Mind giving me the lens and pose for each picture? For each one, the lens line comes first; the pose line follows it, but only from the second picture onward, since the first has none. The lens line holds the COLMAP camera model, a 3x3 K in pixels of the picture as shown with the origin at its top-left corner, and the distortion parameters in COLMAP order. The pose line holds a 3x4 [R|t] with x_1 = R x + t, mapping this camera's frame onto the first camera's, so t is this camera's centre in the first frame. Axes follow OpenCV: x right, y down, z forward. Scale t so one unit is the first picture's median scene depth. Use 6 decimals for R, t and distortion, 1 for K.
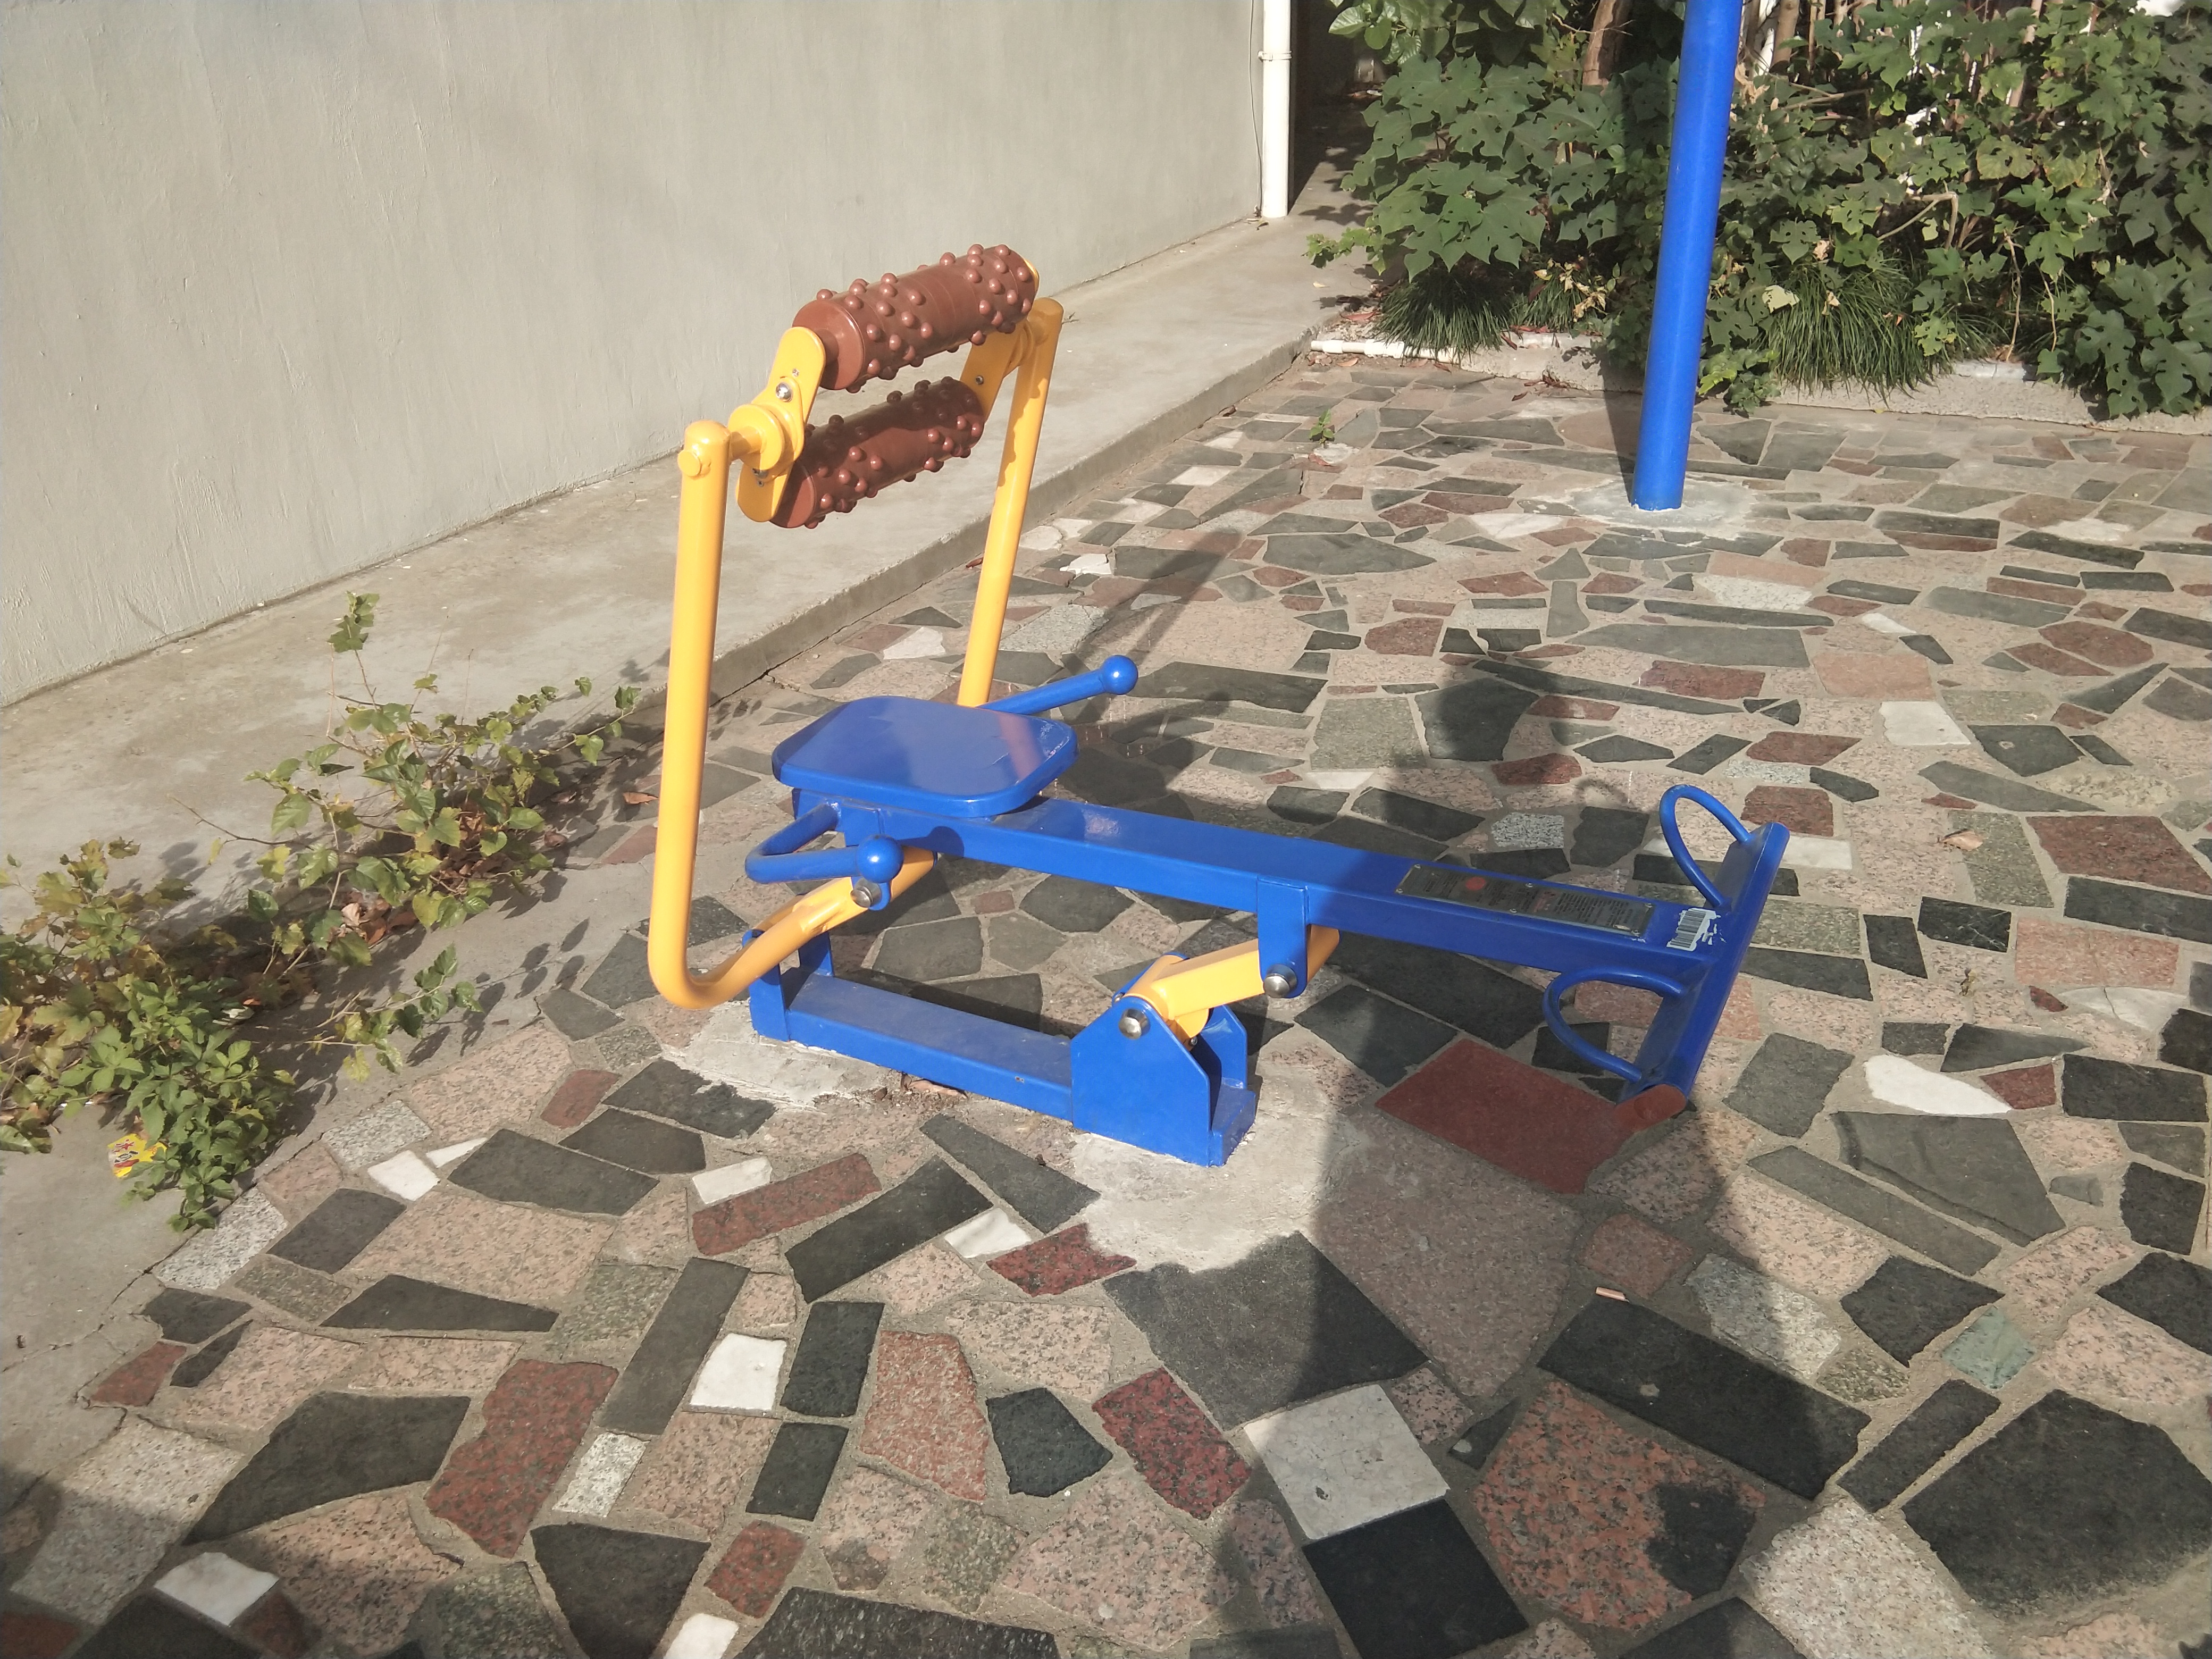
lens RADIAL K [[1745.5, 0, 1071.2], [0, 1745.5, 818.1], [0, 0, 1]] dist [0.068881, -0.099704]
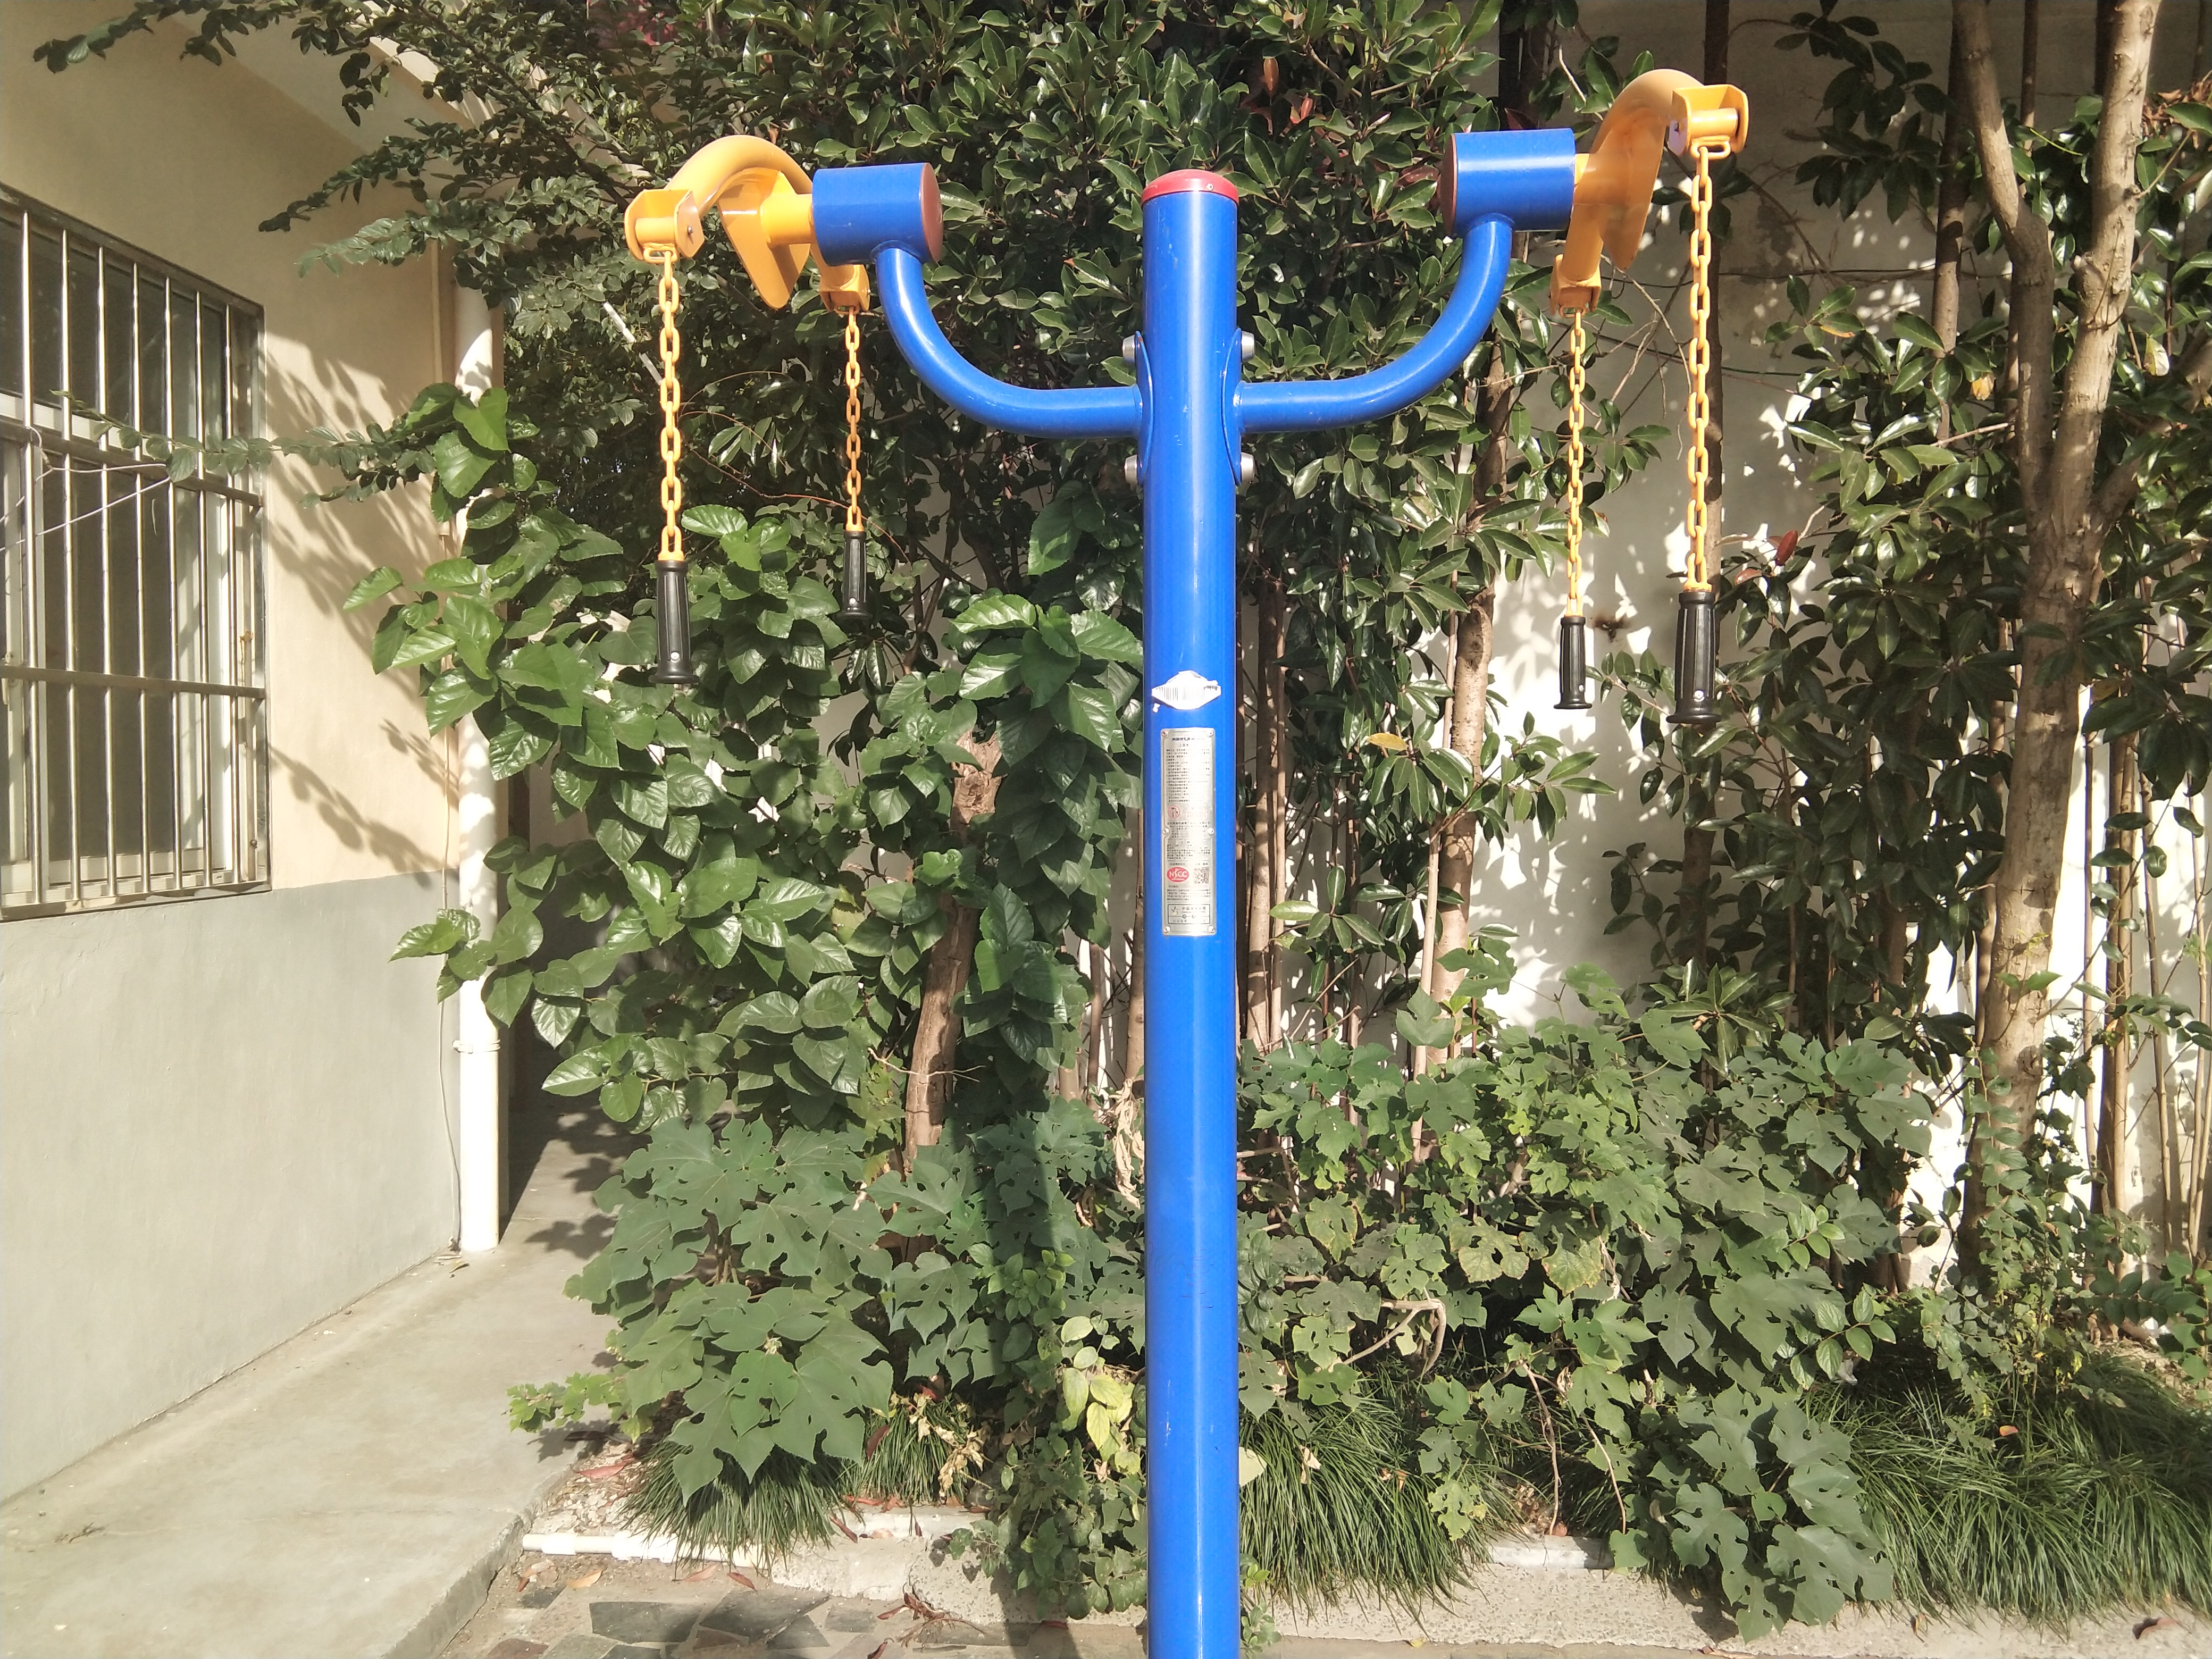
lens RADIAL K [[1745.5, 0, 1071.2], [0, 1745.5, 818.1], [0, 0, 1]] dist [0.068881, -0.099704]
pose [[0.918027, 0.033806, 0.395075, 0.072442], [0.149353, 0.893498, -0.423503, -0.244967], [-0.367315, 0.447793, 0.815206, 0.377945]]
